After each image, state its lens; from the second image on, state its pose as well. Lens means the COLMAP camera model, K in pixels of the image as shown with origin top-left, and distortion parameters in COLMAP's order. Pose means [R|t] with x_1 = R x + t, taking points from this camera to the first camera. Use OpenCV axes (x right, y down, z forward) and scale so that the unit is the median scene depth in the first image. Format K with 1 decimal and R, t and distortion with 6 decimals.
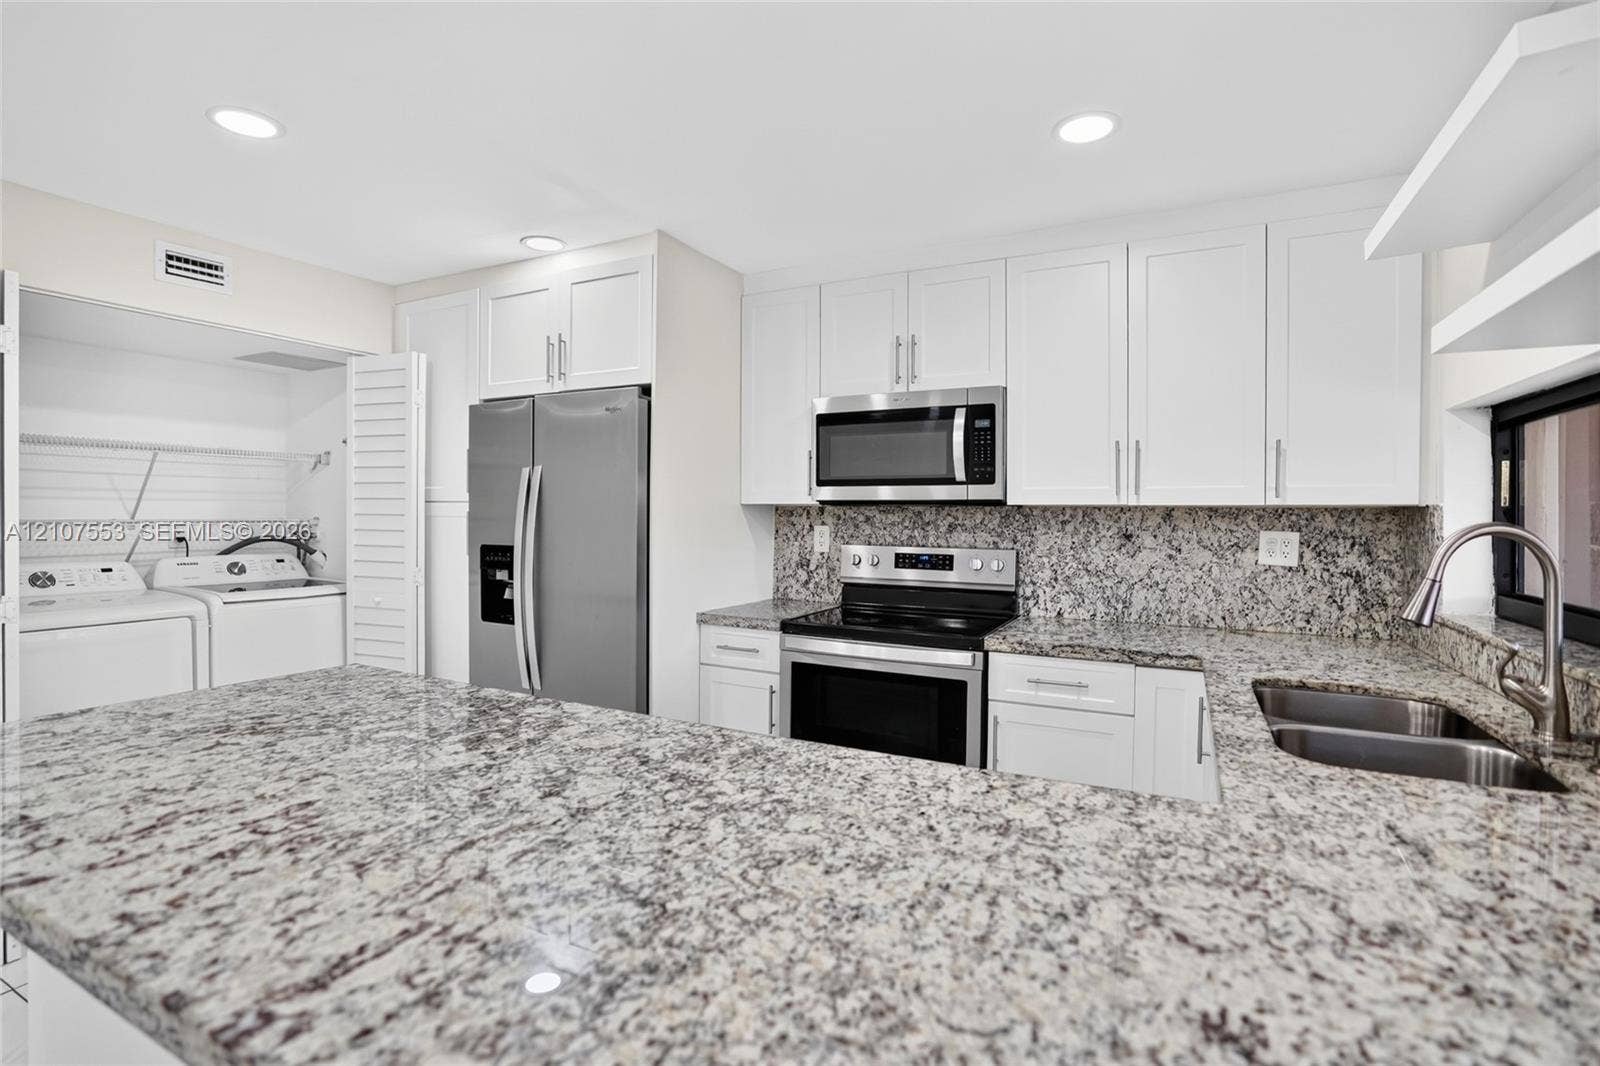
lens RADIAL K [[747.5, 0, 796.7], [0, 747.5, 527.3], [0, 0, 1]] dist [-0.046680, 0.011757]
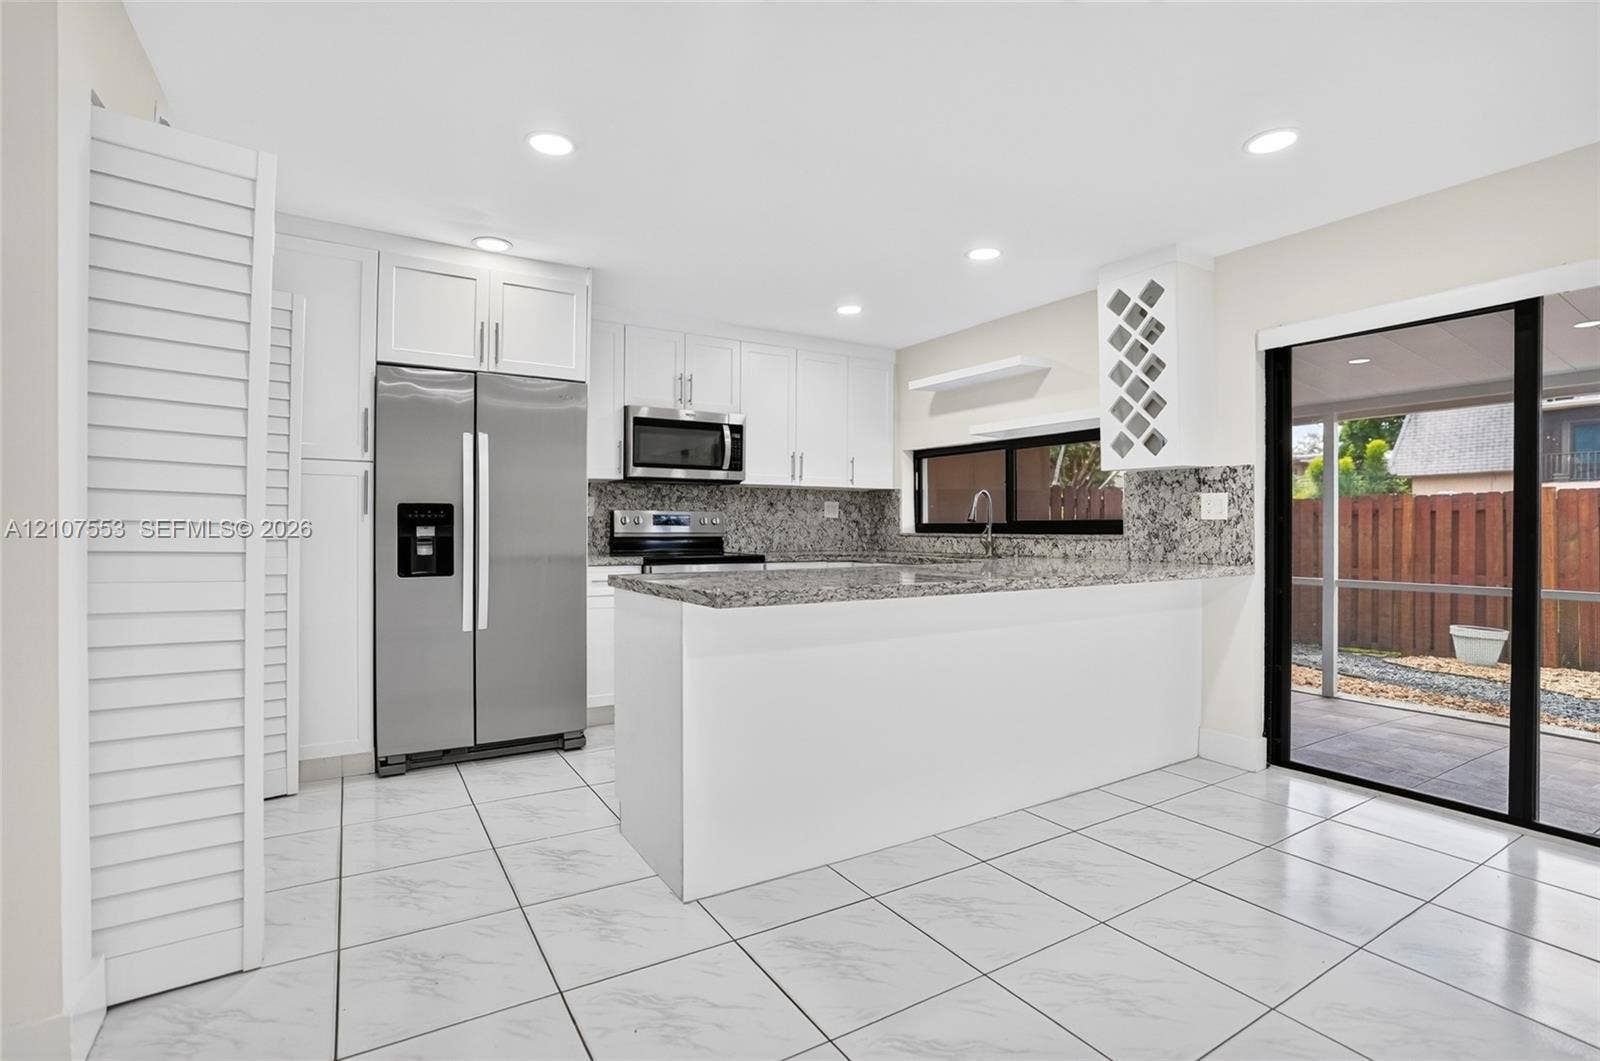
lens RADIAL K [[747.5, 0, 803.8], [0, 747.5, 527.6], [0, 0, 1]] dist [-0.046680, 0.011757]
pose [[0.508987, -0.008877, 0.860728, -1.069882], [0.016250, 0.999868, 0.000702, 0.068454], [-0.860621, 0.013630, 0.509064, -0.004524]]
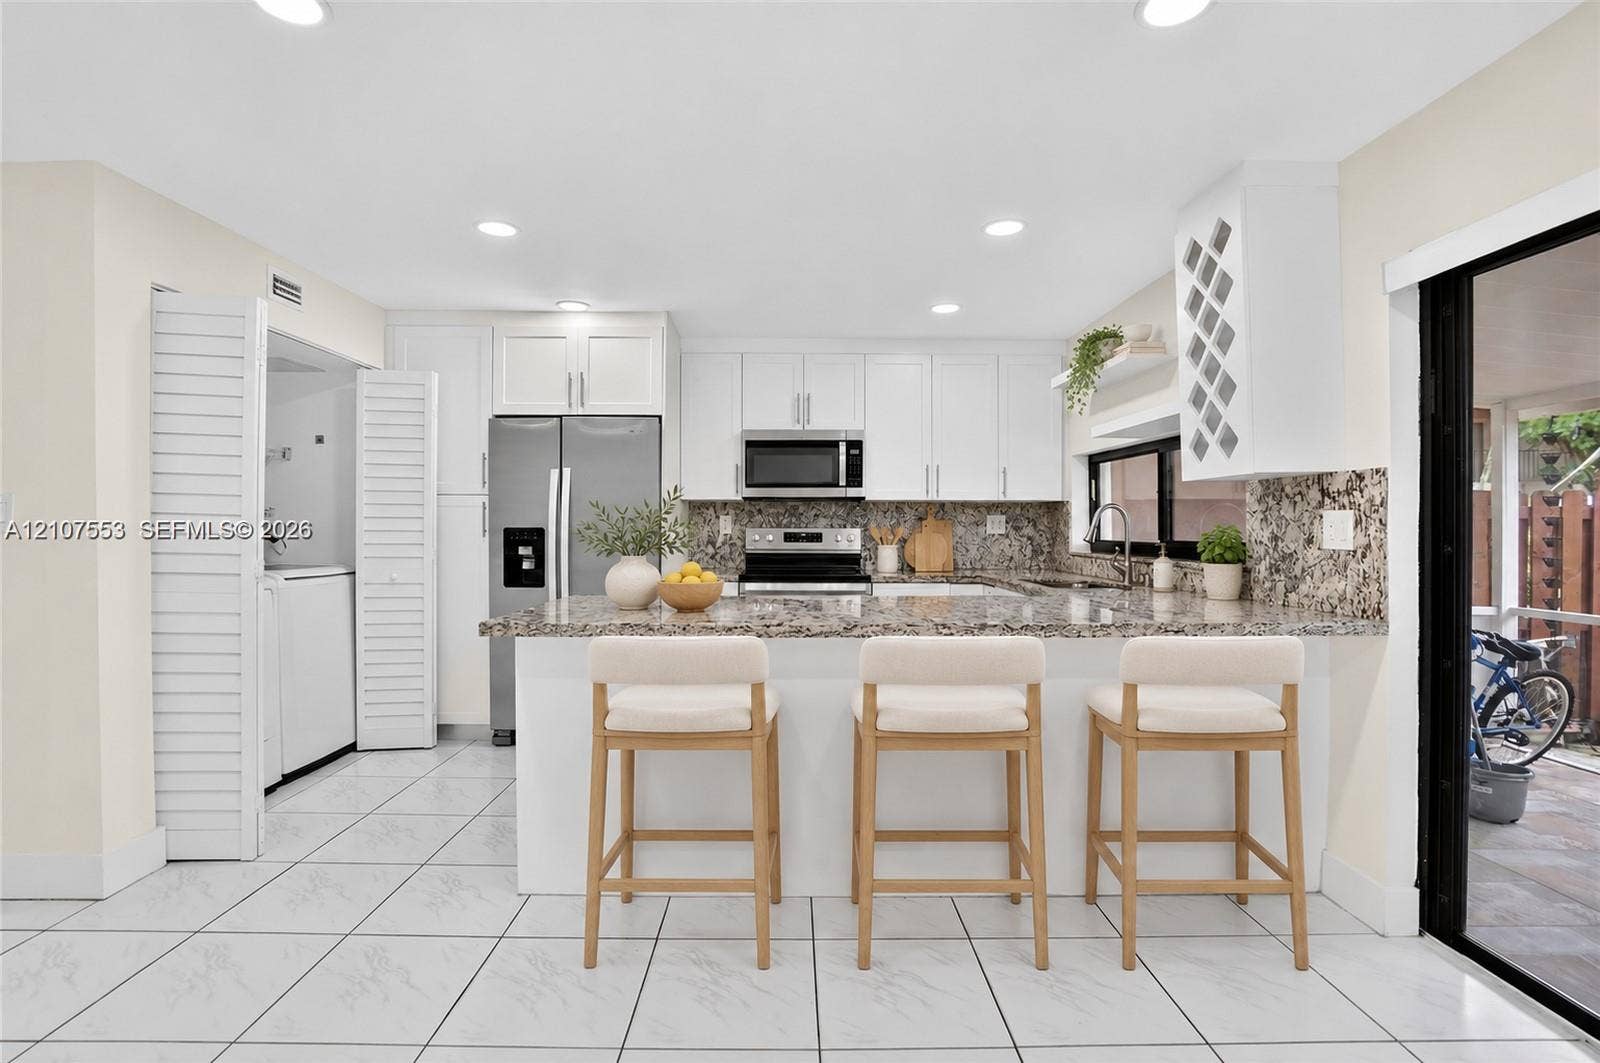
lens RADIAL K [[747.5, 0, 799.4], [0, 747.5, 527.0], [0, 0, 1]] dist [-0.046680, 0.011757]
pose [[0.880045, -0.005537, 0.474859, -0.613470], [0.012188, 0.999866, -0.010929, 0.044230], [-0.474735, 0.015406, 0.879994, -0.387881]]
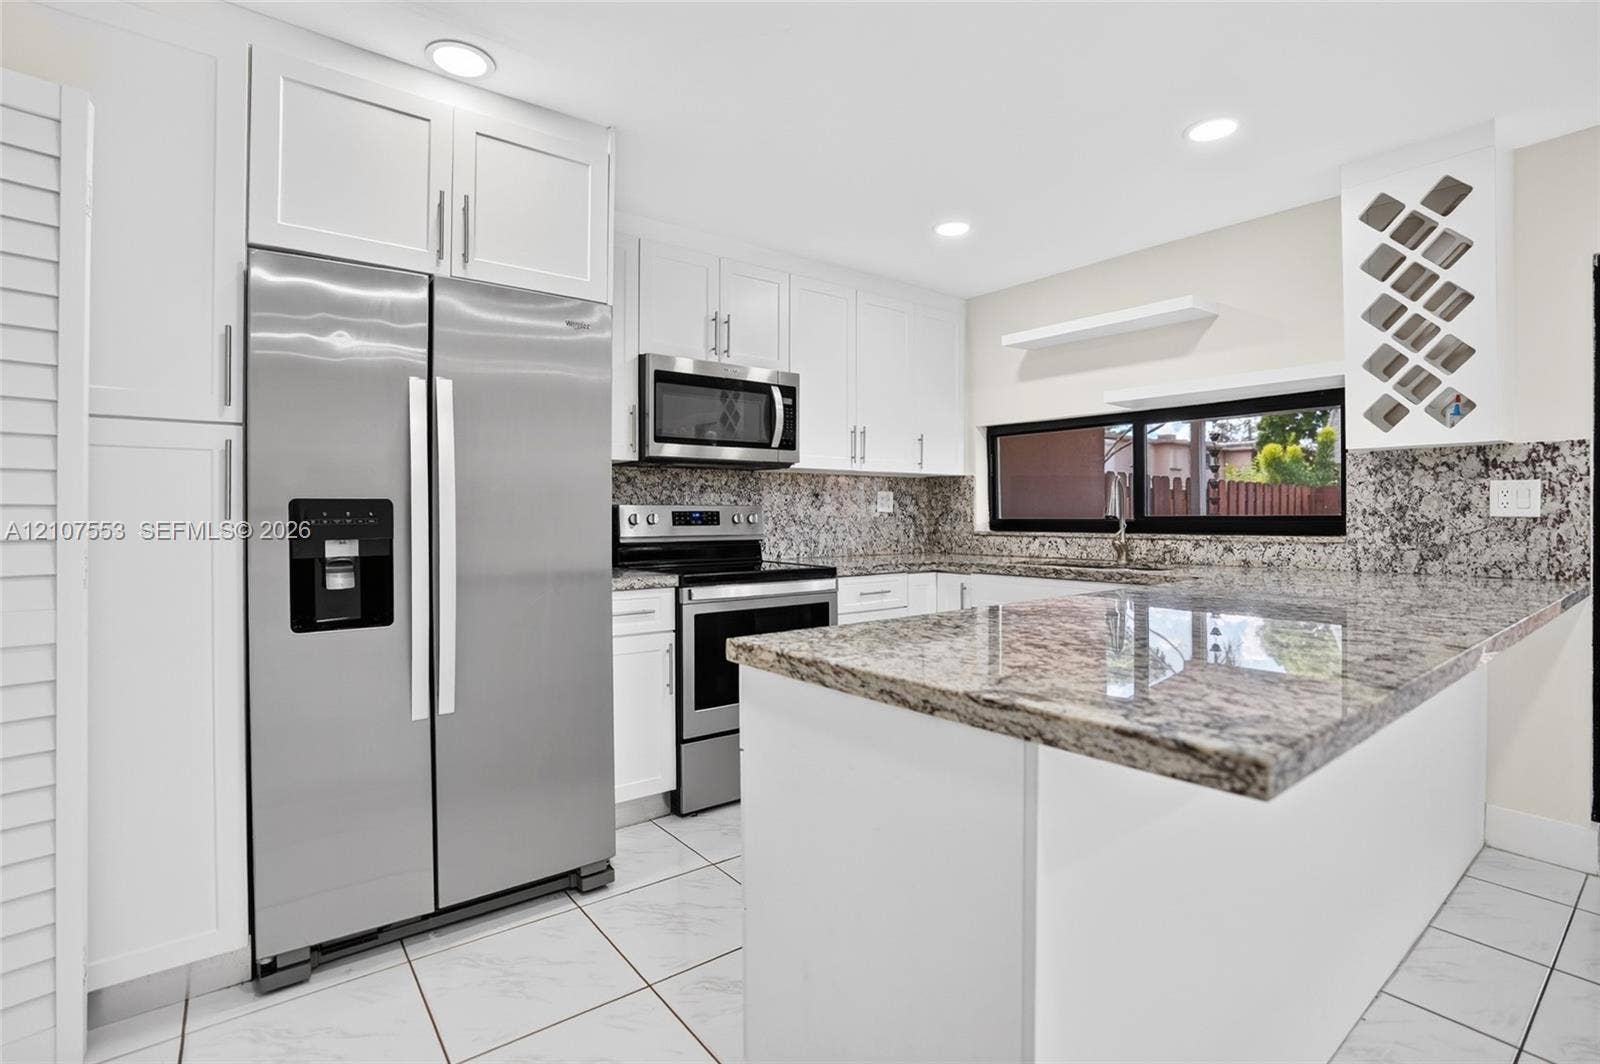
lens RADIAL K [[747.5, 0, 810.8], [0, 747.5, 516.5], [0, 0, 1]] dist [-0.046680, 0.011757]
pose [[0.411264, -0.012866, 0.911426, -0.812101], [0.022236, 0.999744, 0.004079, 0.045190], [-0.911245, 0.018589, 0.411445, 0.423768]]
